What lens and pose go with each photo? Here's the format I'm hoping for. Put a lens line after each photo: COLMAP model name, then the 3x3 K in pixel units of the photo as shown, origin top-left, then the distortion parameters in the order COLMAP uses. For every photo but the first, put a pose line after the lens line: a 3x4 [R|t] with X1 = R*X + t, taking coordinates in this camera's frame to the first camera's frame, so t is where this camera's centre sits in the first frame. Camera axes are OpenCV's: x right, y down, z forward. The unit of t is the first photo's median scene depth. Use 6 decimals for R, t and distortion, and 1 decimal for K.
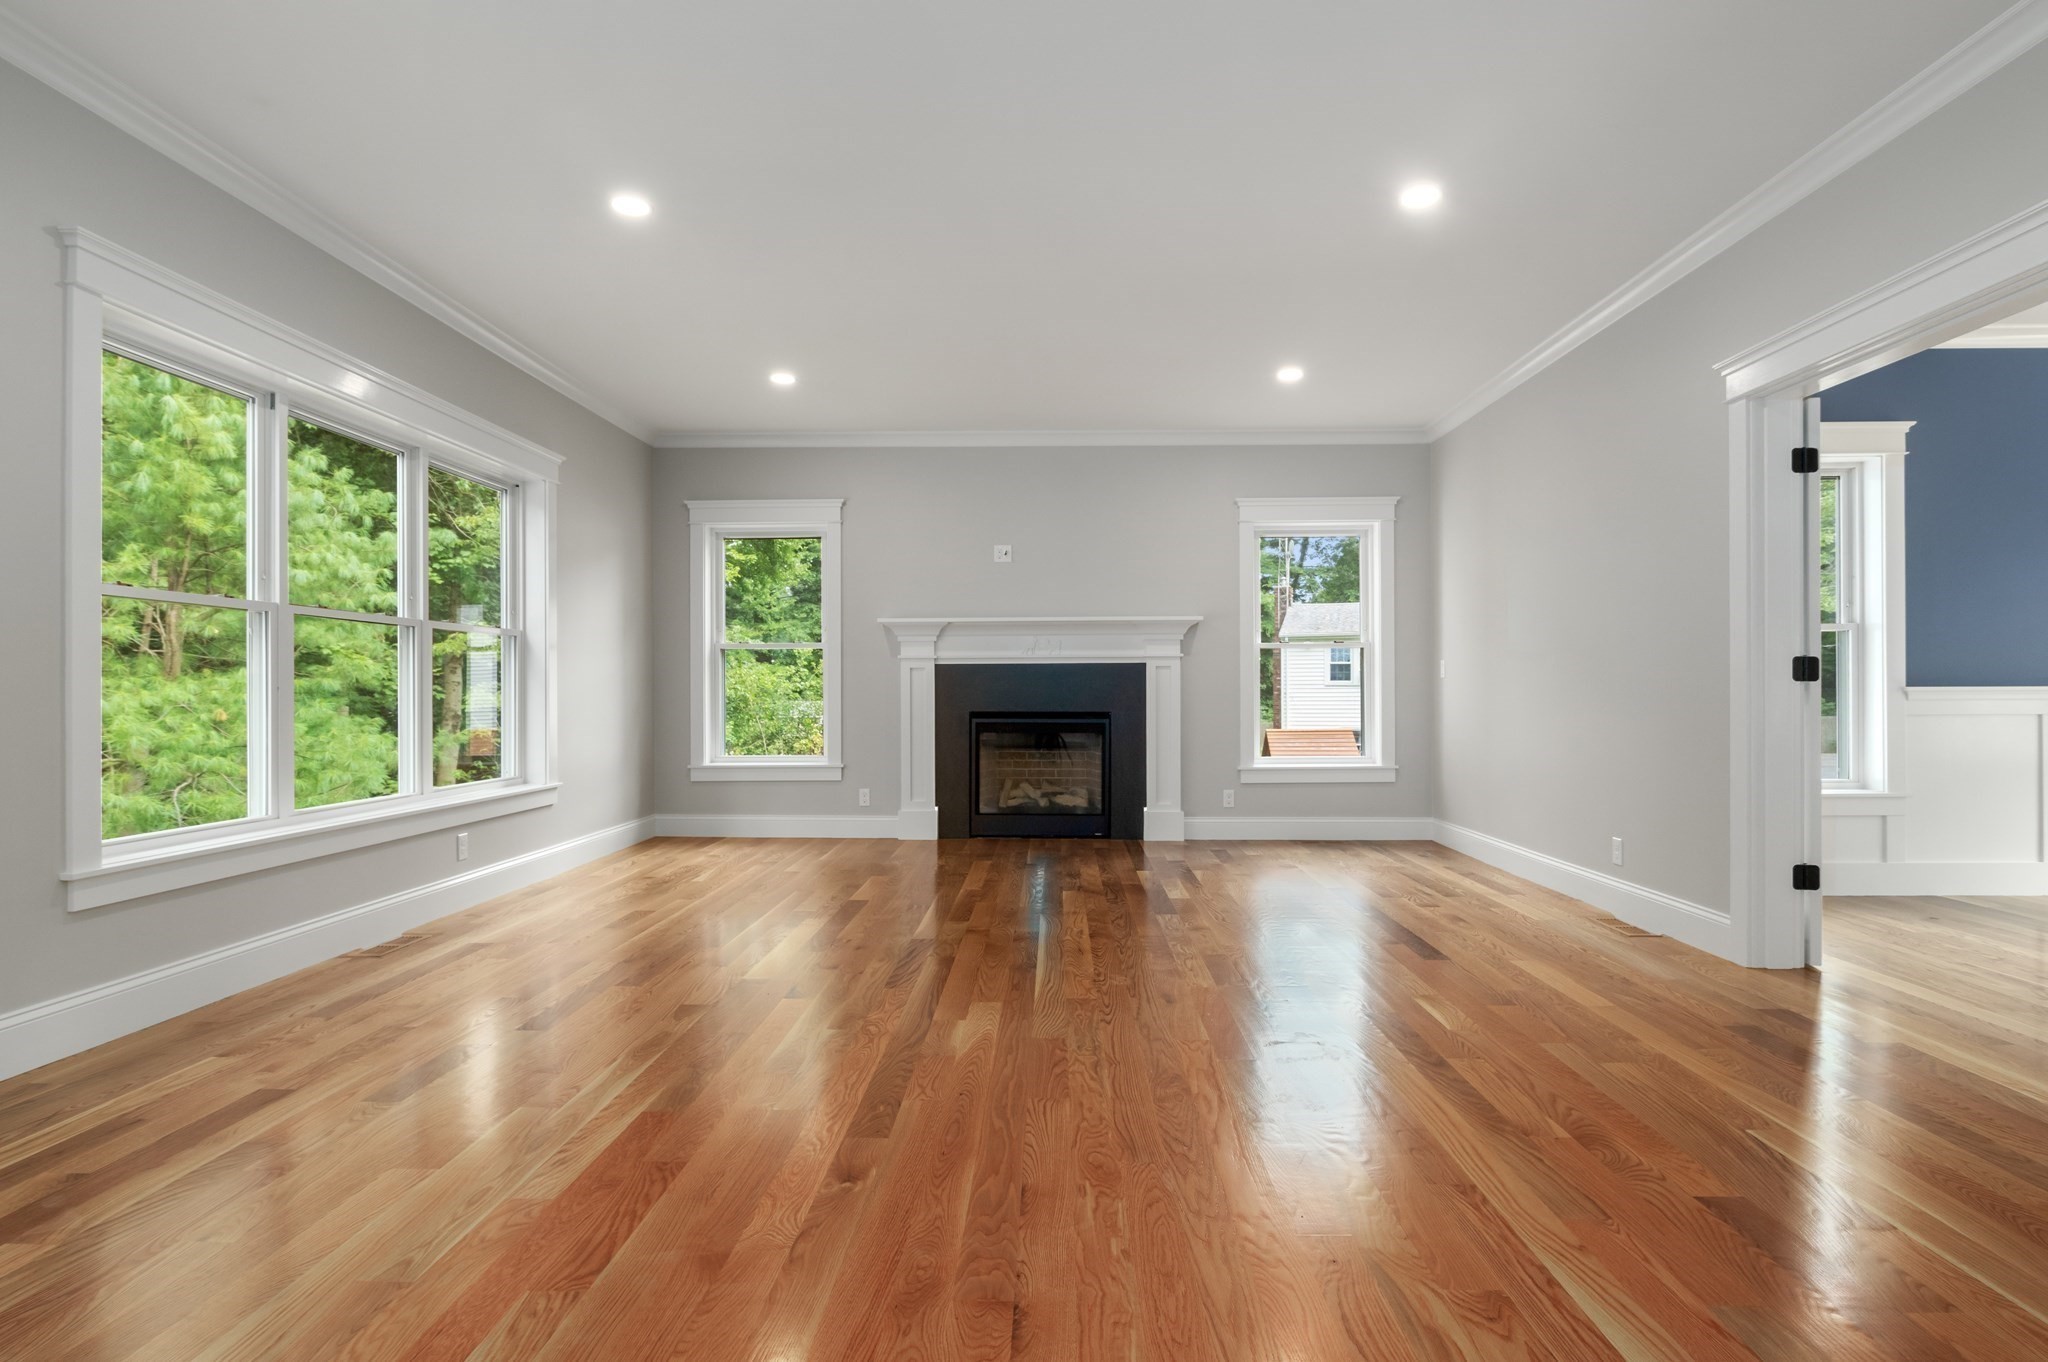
lens RADIAL K [[1002.3, 0, 1024.0], [0, 1002.3, 681.0], [0, 0, 1]] dist [0.000405, -0.000022]
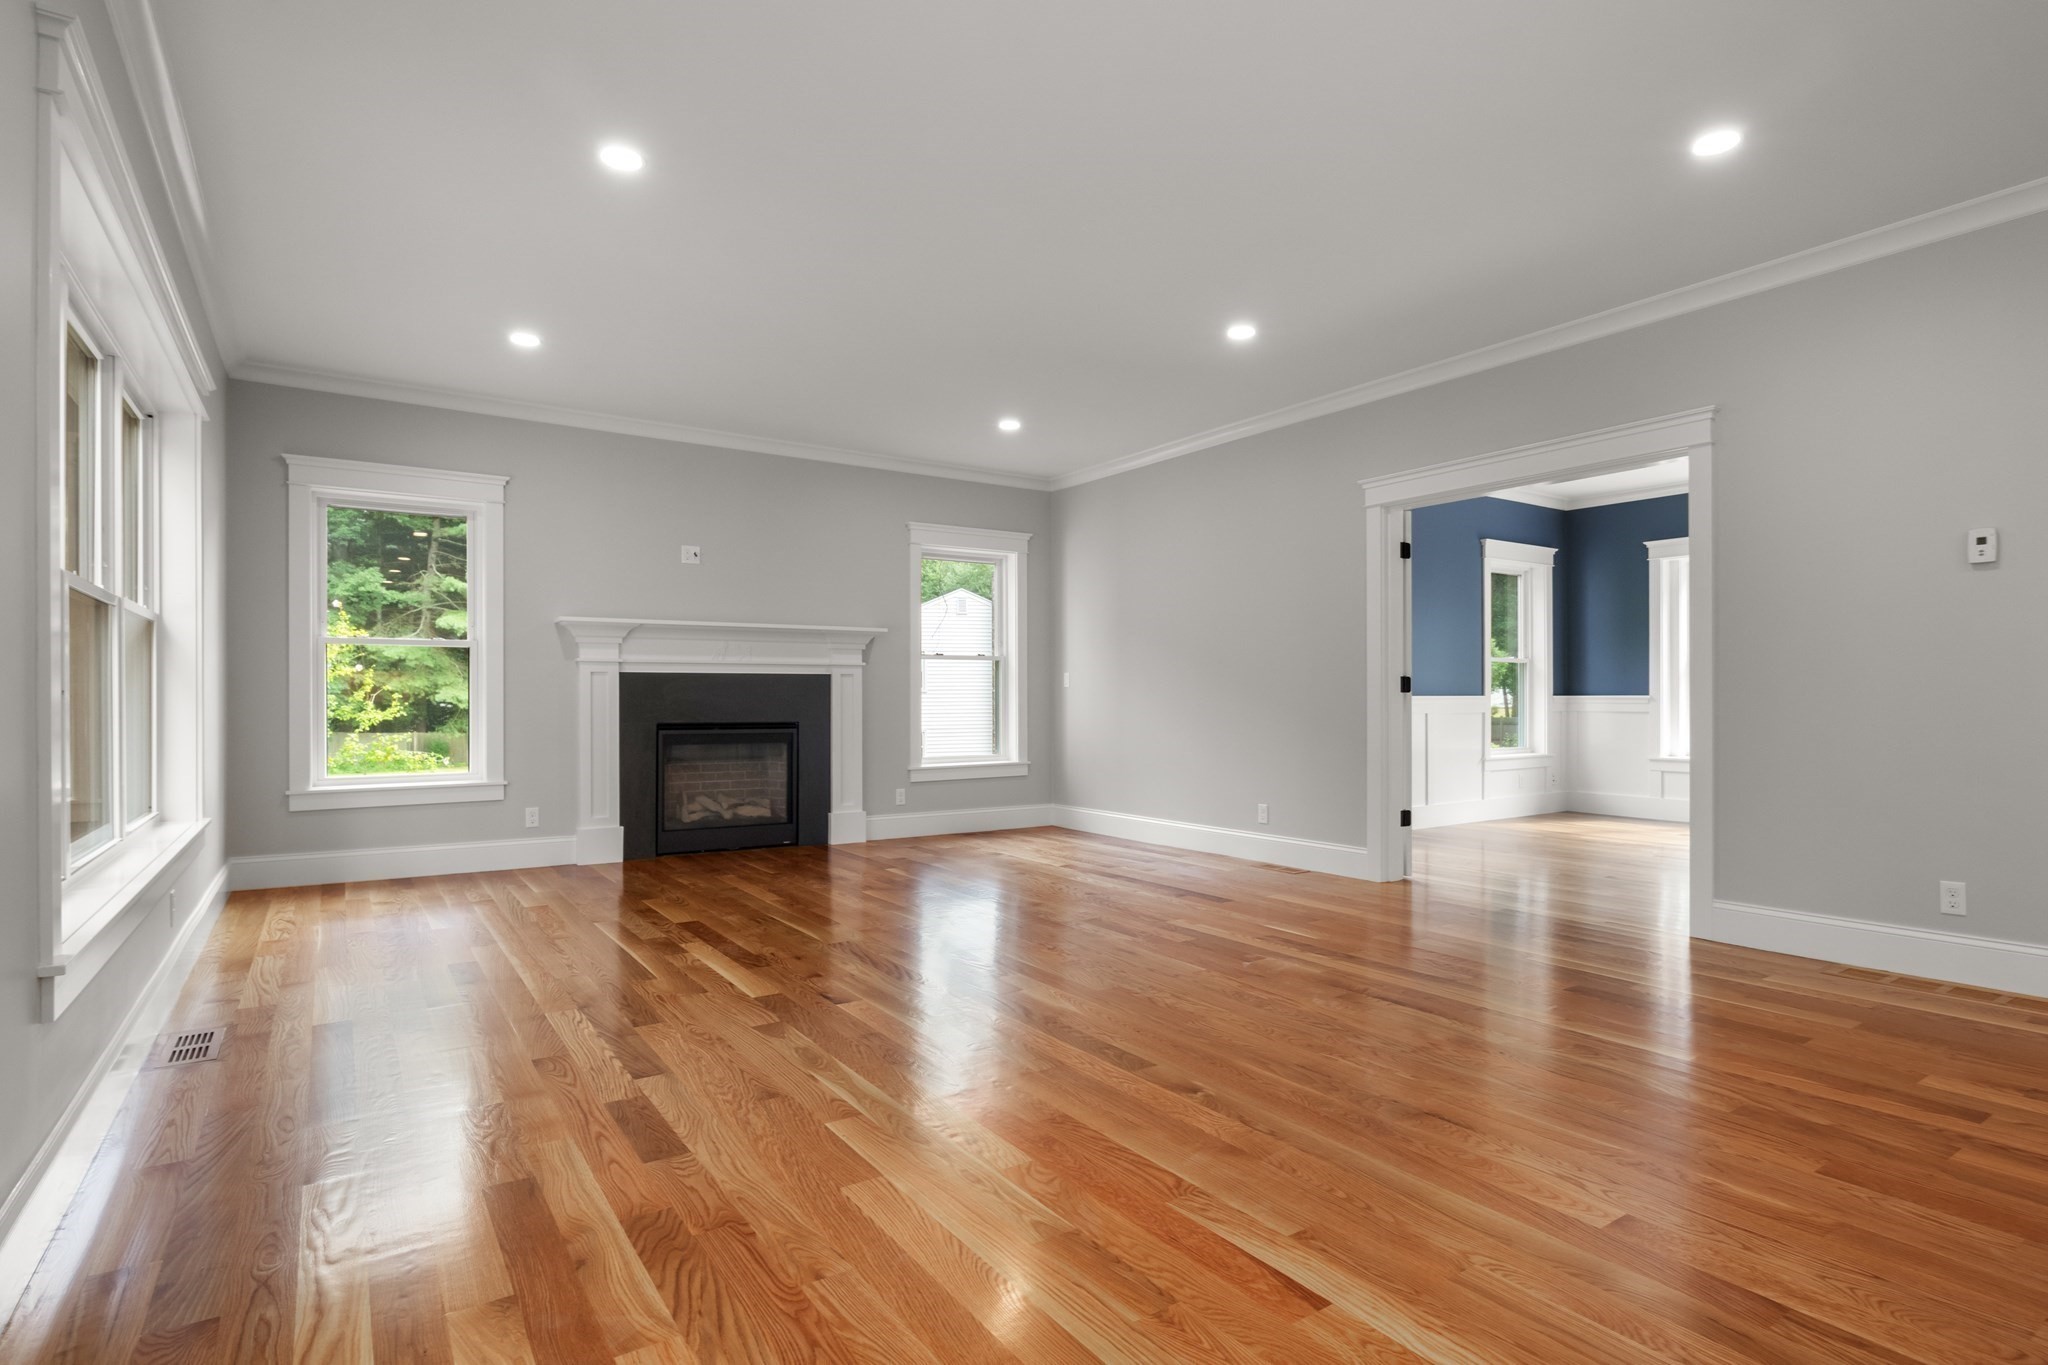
lens RADIAL K [[1034.7, 0, 1010.4], [0, 1034.7, 677.4], [0, 0, 1]] dist [-0.008610, -0.000325]
pose [[0.814113, 0.012425, 0.580574, -0.347020], [-0.004617, 0.999878, -0.014925, 0.002404], [-0.580689, 0.009471, 0.814071, 0.028430]]
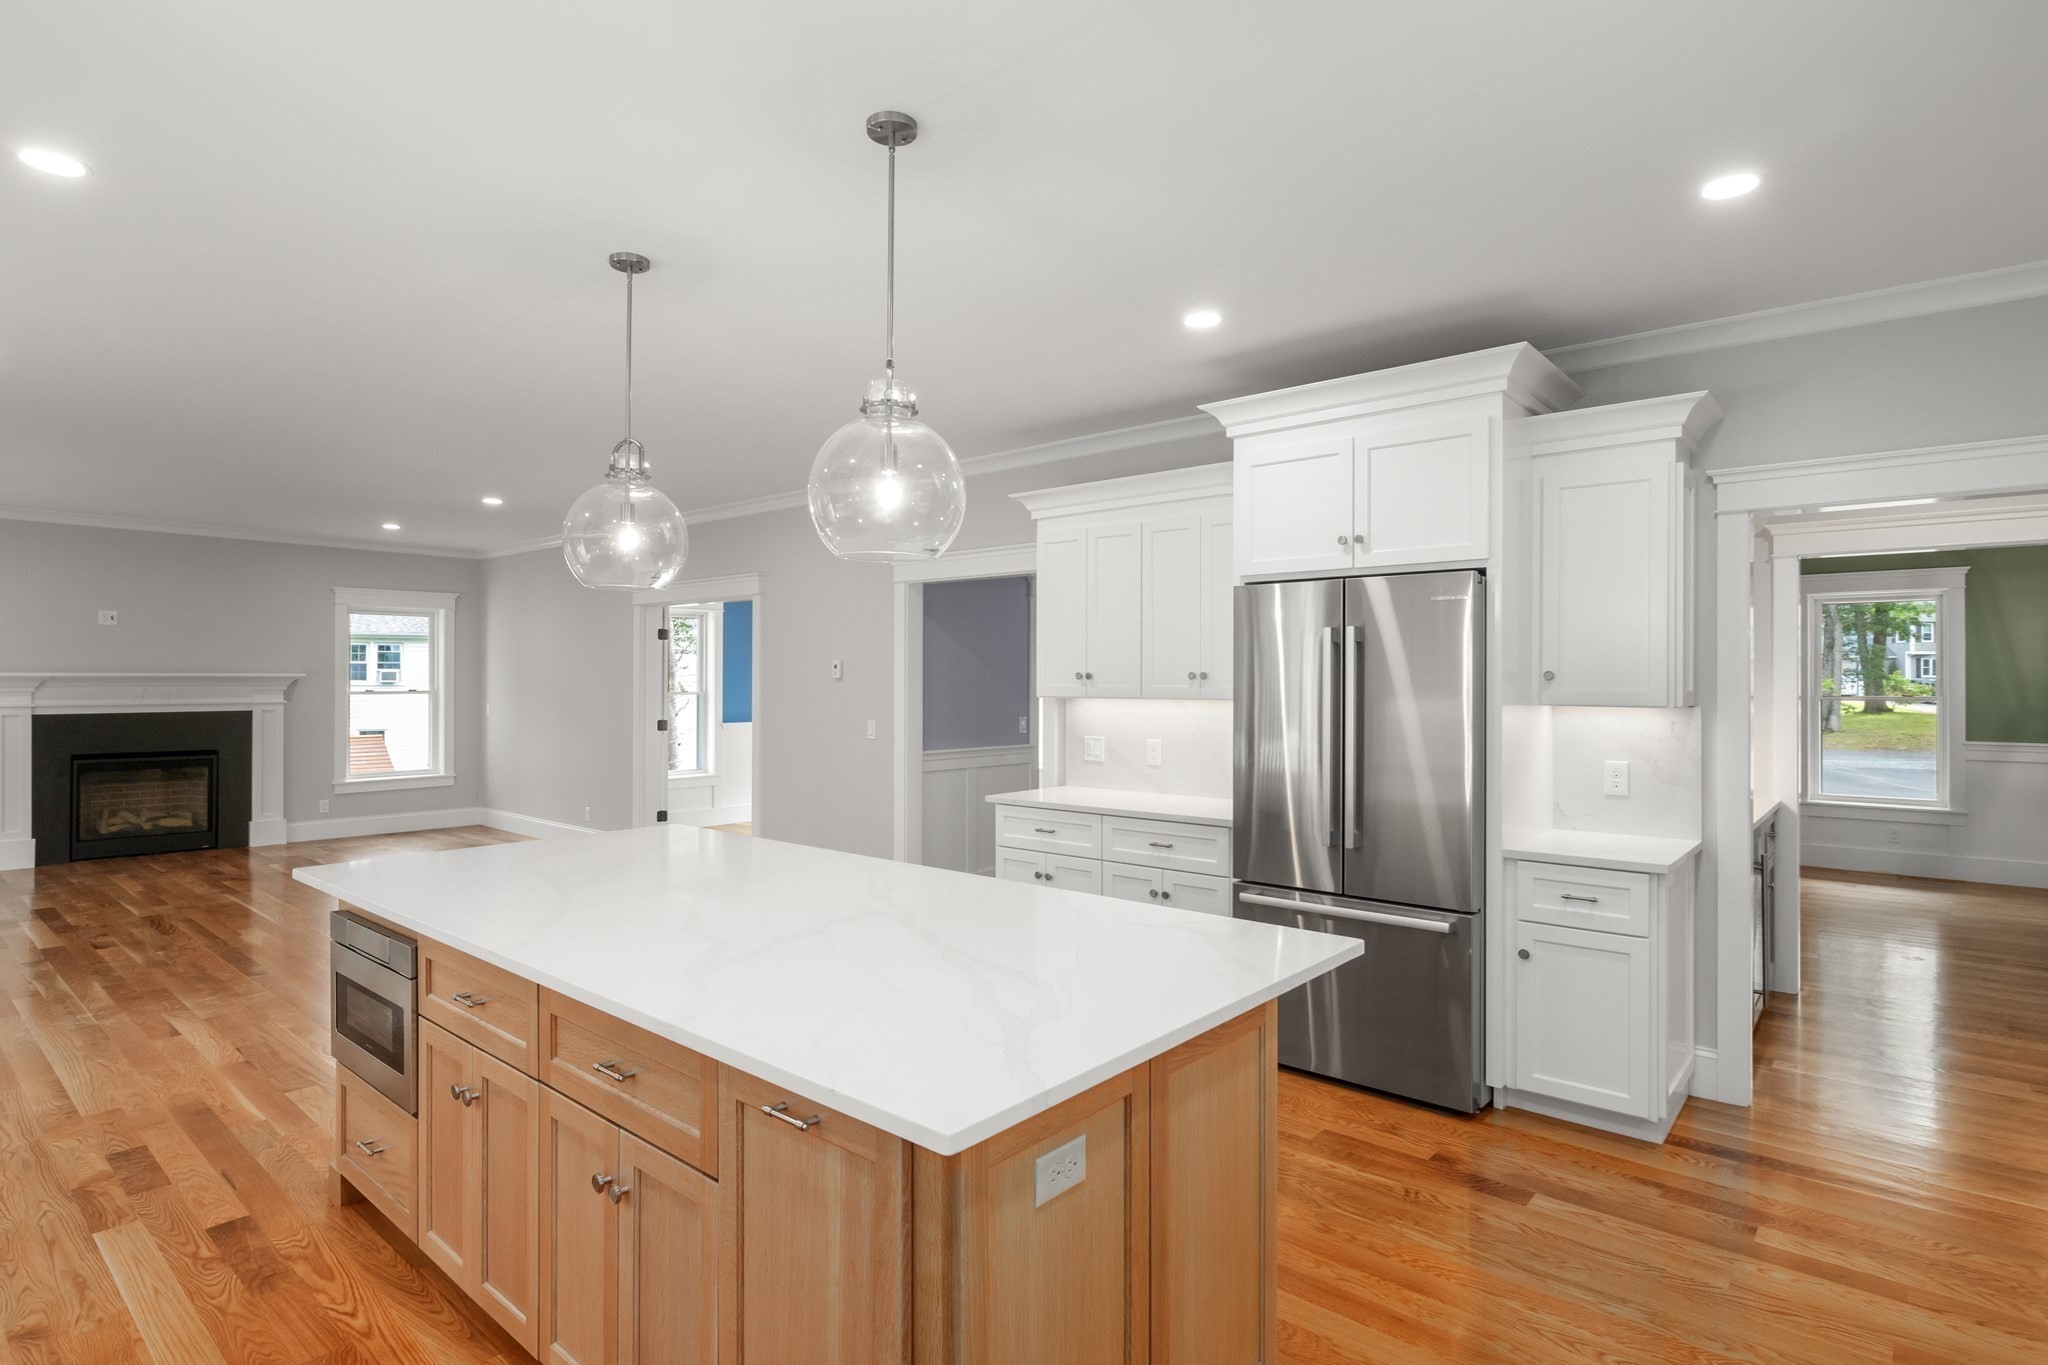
lens RADIAL K [[1034.7, 0, 1010.4], [0, 1034.7, 677.4], [0, 0, 1]] dist [-0.008610, -0.000325]
pose [[0.621610, 0.008151, 0.783285, -0.311222], [-0.011201, 0.999936, -0.001517, -0.068150], [-0.783247, -0.007831, 0.621661, -0.587911]]
